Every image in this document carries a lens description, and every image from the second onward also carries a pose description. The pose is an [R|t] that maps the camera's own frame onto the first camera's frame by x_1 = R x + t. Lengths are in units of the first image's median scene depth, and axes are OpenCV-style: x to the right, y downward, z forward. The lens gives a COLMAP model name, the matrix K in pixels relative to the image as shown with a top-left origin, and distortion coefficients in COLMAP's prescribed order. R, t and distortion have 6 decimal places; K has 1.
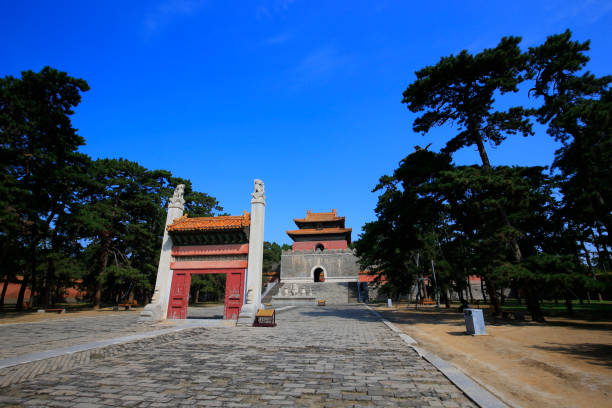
lens RADIAL K [[280.6, 0, 306.0], [0, 280.6, 204.0], [0, 0, 1]] dist [-0.025833, -0.000327]
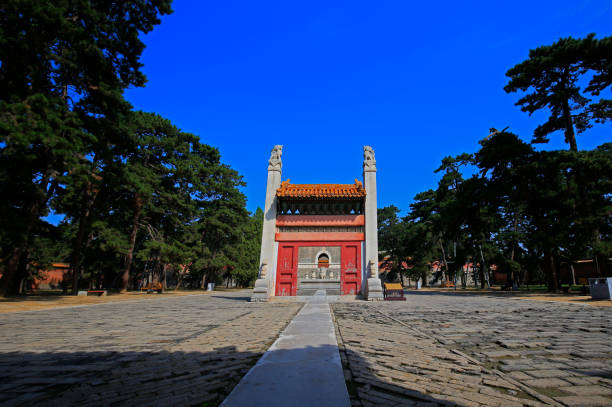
lens RADIAL K [[289.8, 0, 306.9], [0, 289.8, 215.3], [0, 0, 1]] dist [-0.027353, -0.000461]
pose [[0.983668, 0.037664, 0.176009, -0.541546], [-0.050490, 0.996340, 0.068970, 0.084490], [-0.172768, -0.076730, 0.981969, 0.095994]]
